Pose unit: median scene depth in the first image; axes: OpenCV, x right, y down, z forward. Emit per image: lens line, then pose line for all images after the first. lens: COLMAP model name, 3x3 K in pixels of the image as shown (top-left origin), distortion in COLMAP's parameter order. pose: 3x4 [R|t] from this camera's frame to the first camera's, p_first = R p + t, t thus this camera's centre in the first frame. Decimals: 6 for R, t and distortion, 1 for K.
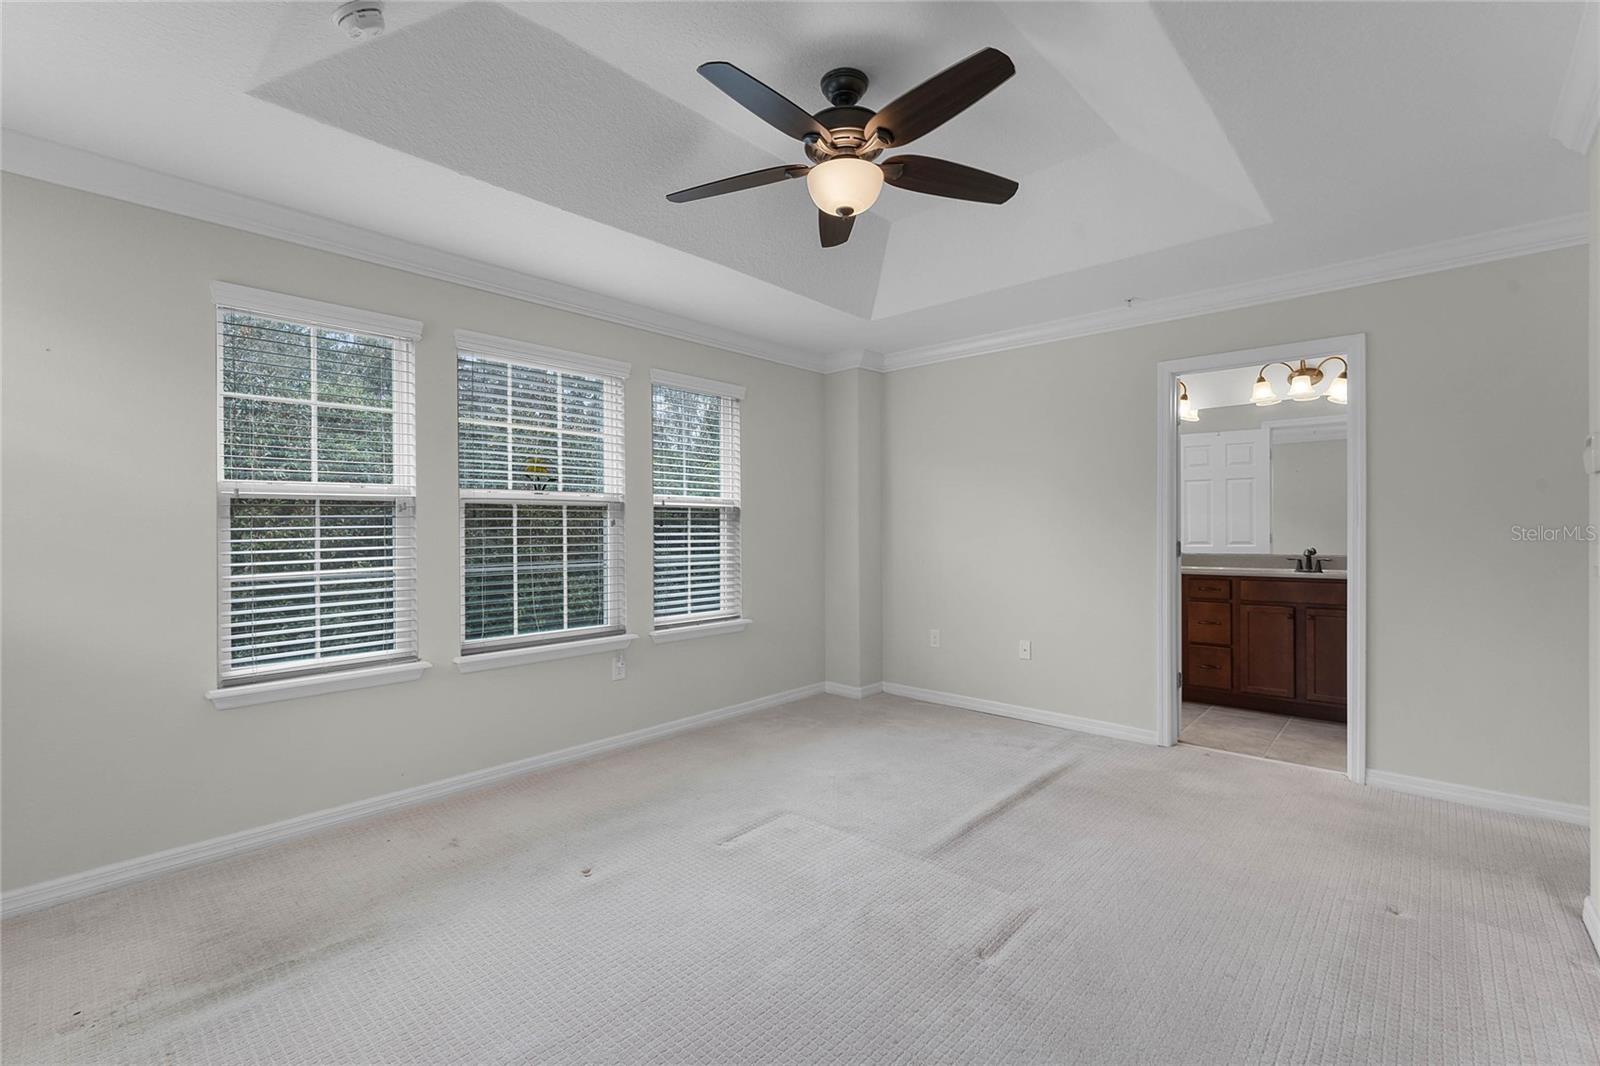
lens RADIAL K [[697.8, 0, 790.1], [0, 697.8, 522.7], [0, 0, 1]] dist [-0.001152, 0.001242]
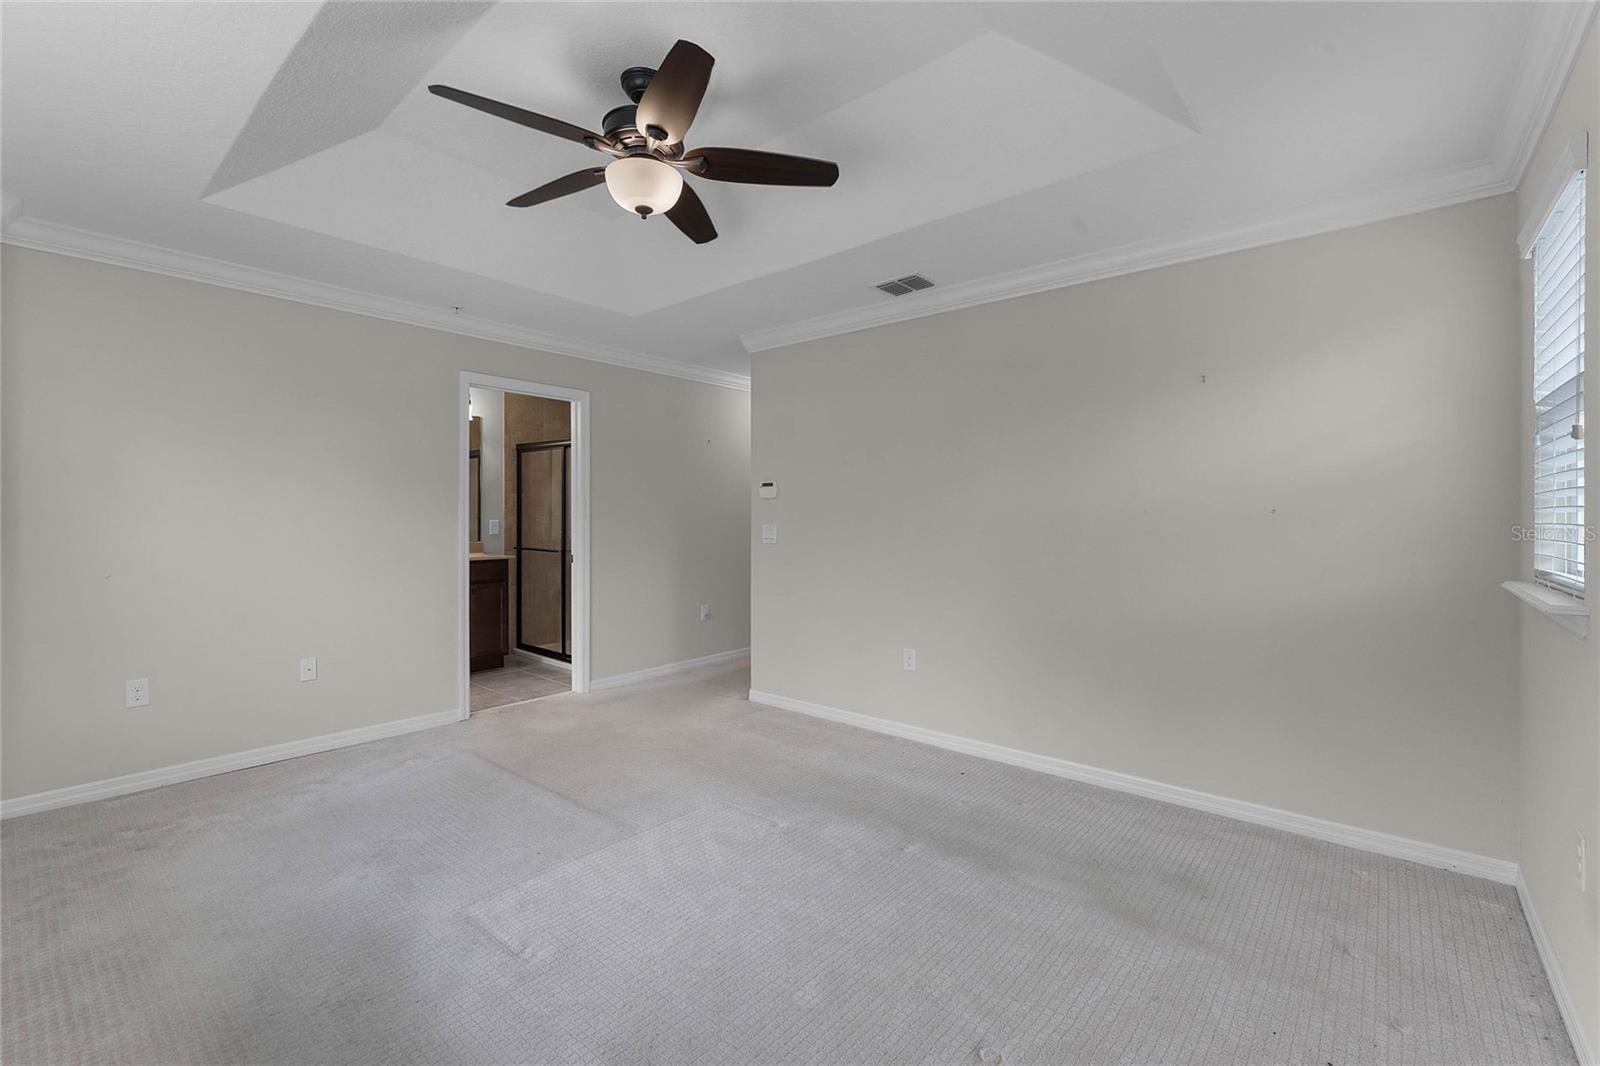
lens RADIAL K [[697.8, 0, 785.9], [0, 697.8, 519.7], [0, 0, 1]] dist [-0.001152, 0.001242]
pose [[-0.016037, -0.005171, 0.999858, -0.506659], [-0.001503, 0.999986, 0.005147, 0.000546], [-0.999870, -0.001420, -0.016045, 0.459153]]
